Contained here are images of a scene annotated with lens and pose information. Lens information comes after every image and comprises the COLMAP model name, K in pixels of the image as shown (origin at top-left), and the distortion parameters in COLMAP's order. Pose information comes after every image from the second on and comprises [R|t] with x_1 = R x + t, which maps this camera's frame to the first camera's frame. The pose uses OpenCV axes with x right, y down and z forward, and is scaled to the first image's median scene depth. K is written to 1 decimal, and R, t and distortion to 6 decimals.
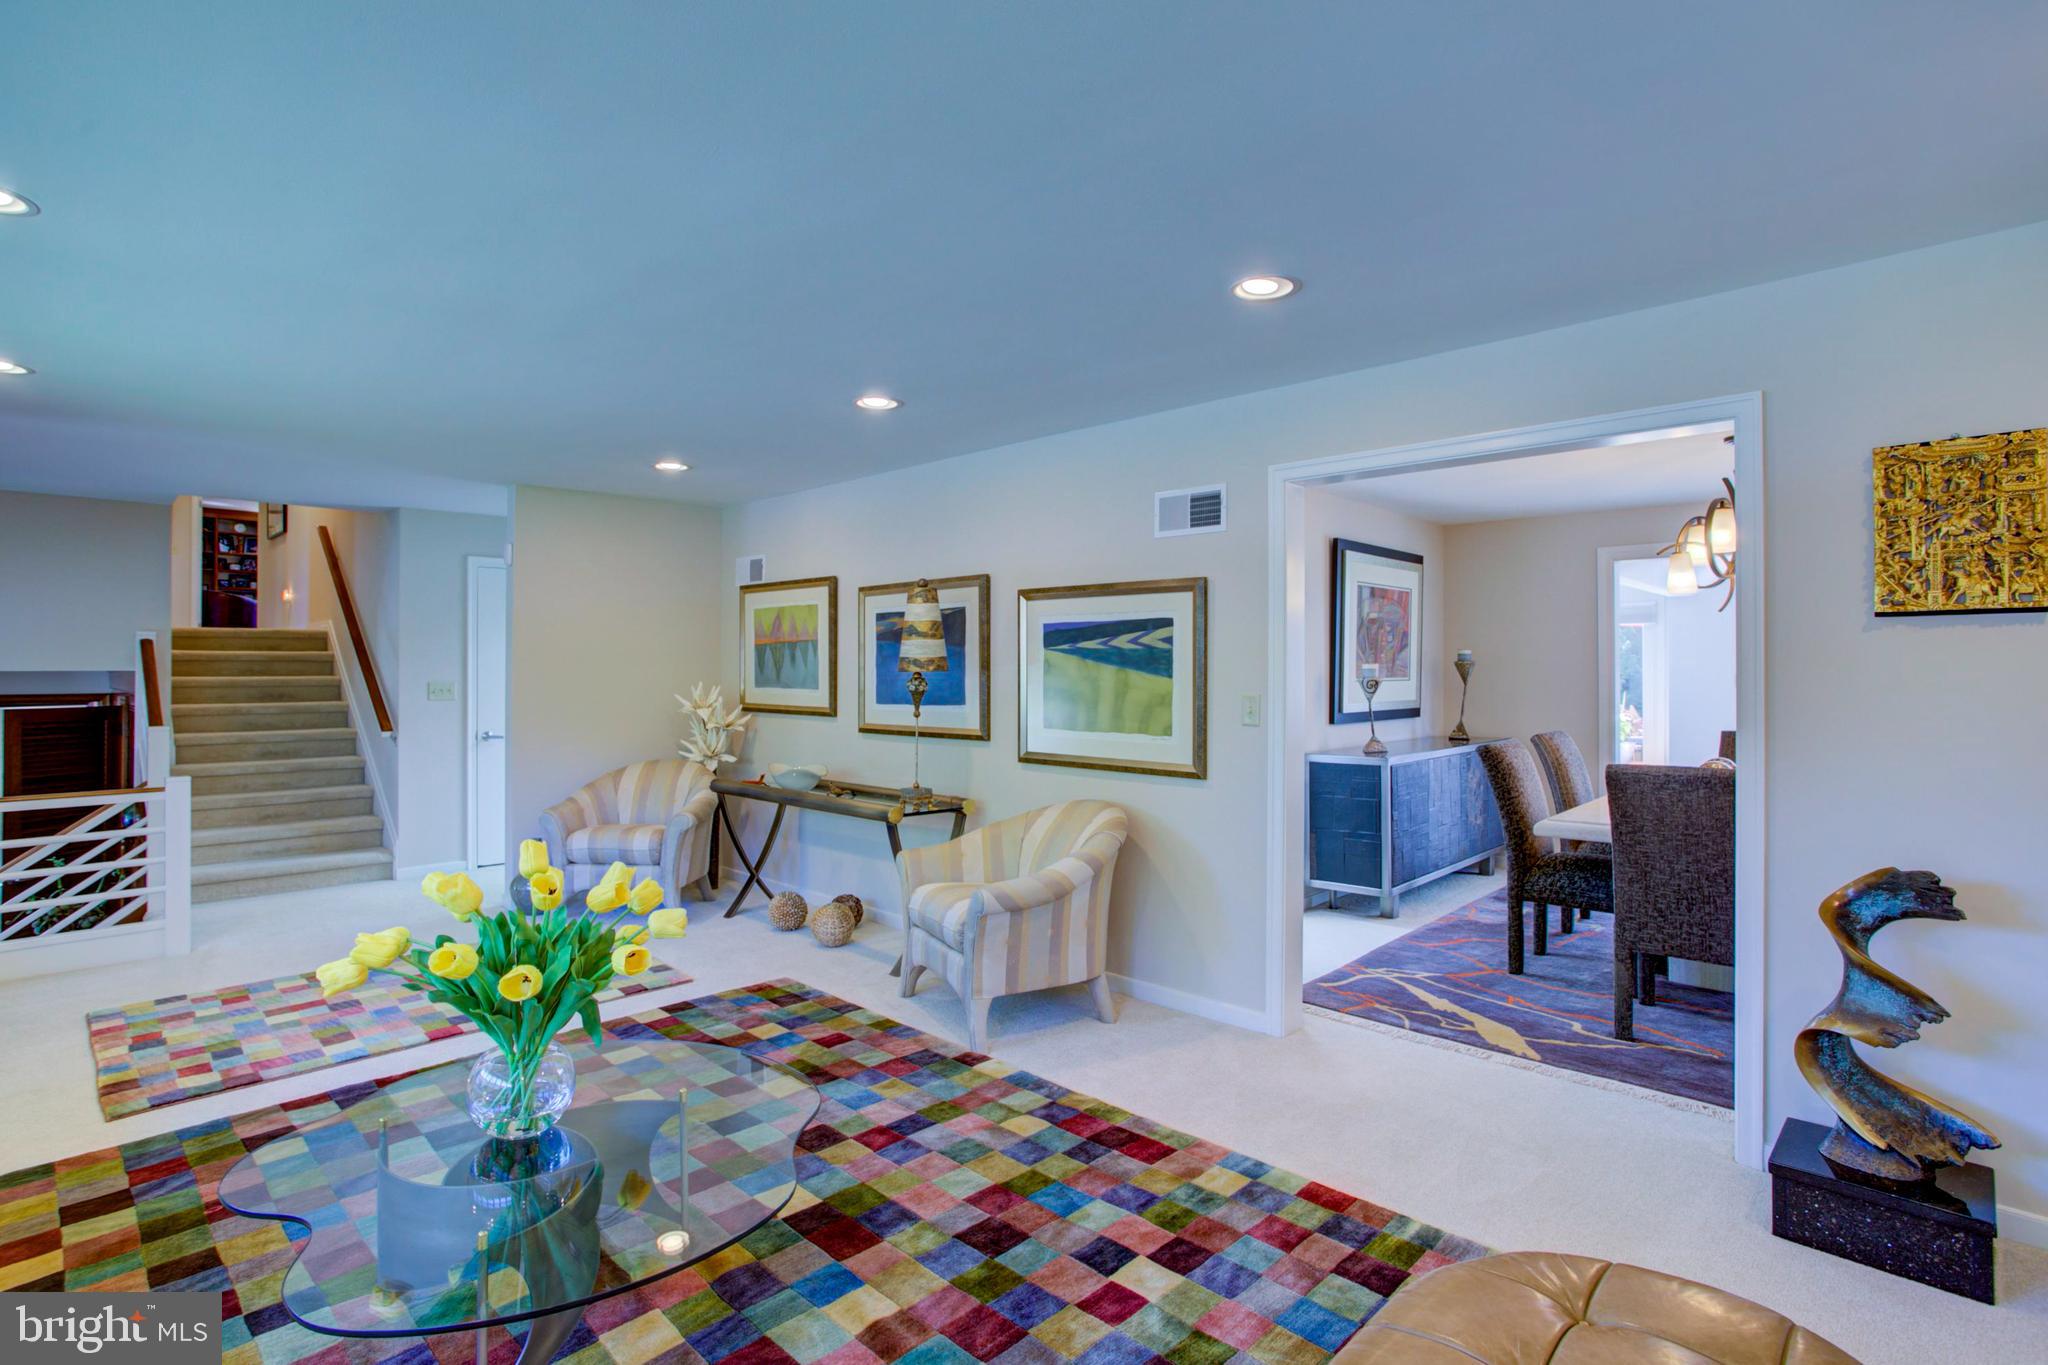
lens RADIAL K [[1008.9, 0, 995.3], [0, 1008.9, 667.9], [0, 0, 1]] dist [-0.033753, 0.013507]
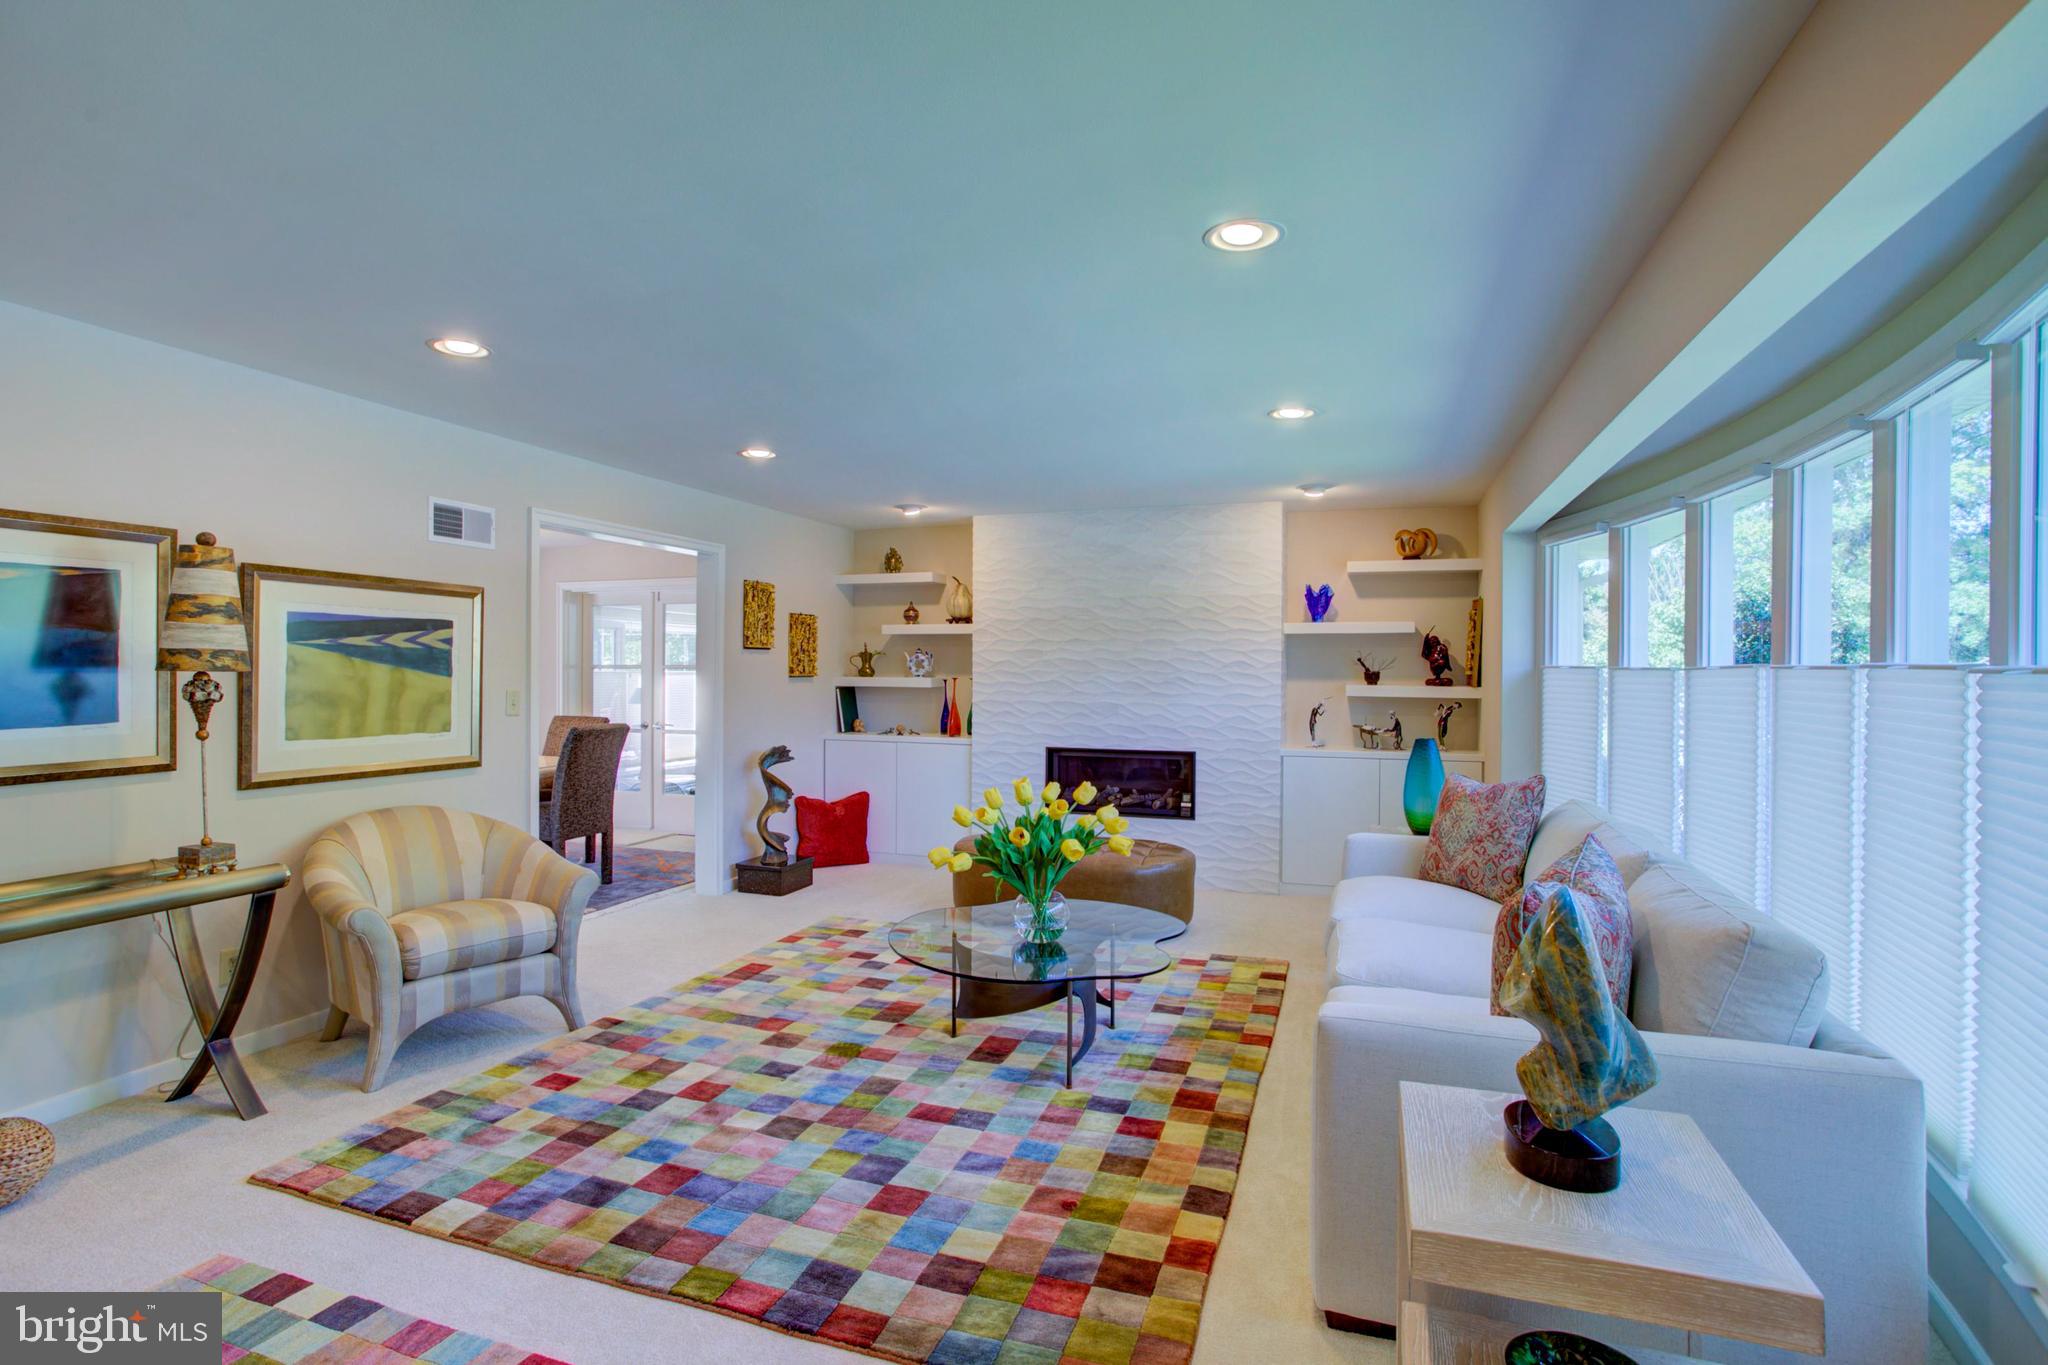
lens RADIAL K [[1008.9, 0, 1031.5], [0, 1008.9, 676.3], [0, 0, 1]] dist [-0.033753, 0.013507]
pose [[-0.448883, -0.010752, 0.893526, -1.053625], [-0.014668, 0.999882, 0.004664, -0.004660], [-0.893470, -0.011012, -0.448987, 0.936517]]
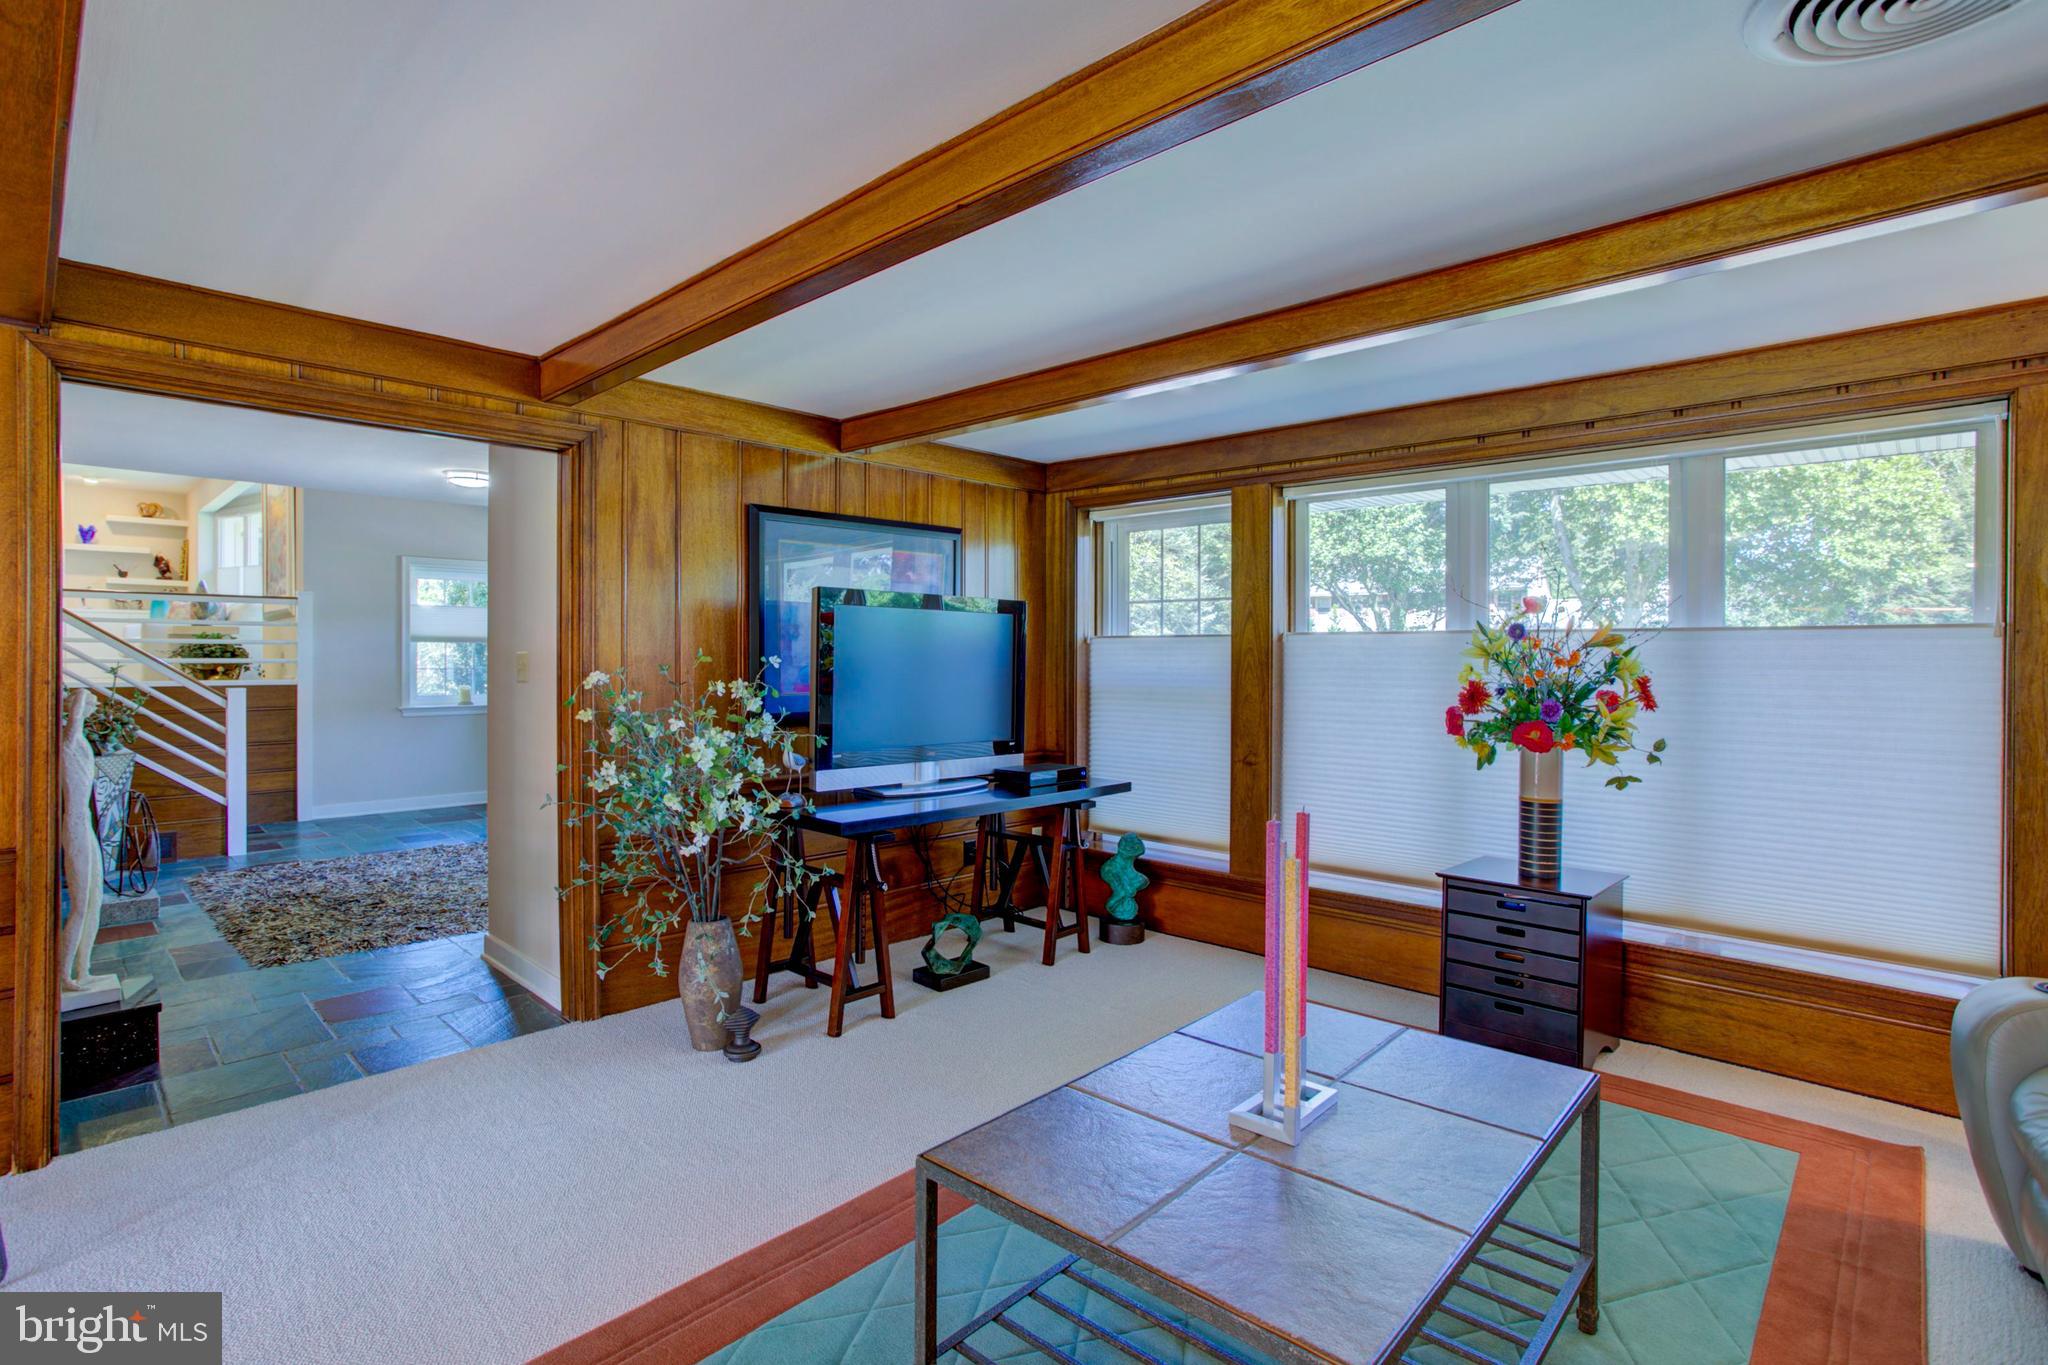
lens RADIAL K [[1008.9, 0, 1039.8], [0, 1008.9, 663.5], [0, 0, 1]] dist [-0.033753, 0.013507]
pose [[-0.999693, -0.008458, -0.023304, -2.621750], [-0.008451, 0.999964, -0.000388, 0.242424], [0.023307, -0.000191, -0.999728, 2.839128]]
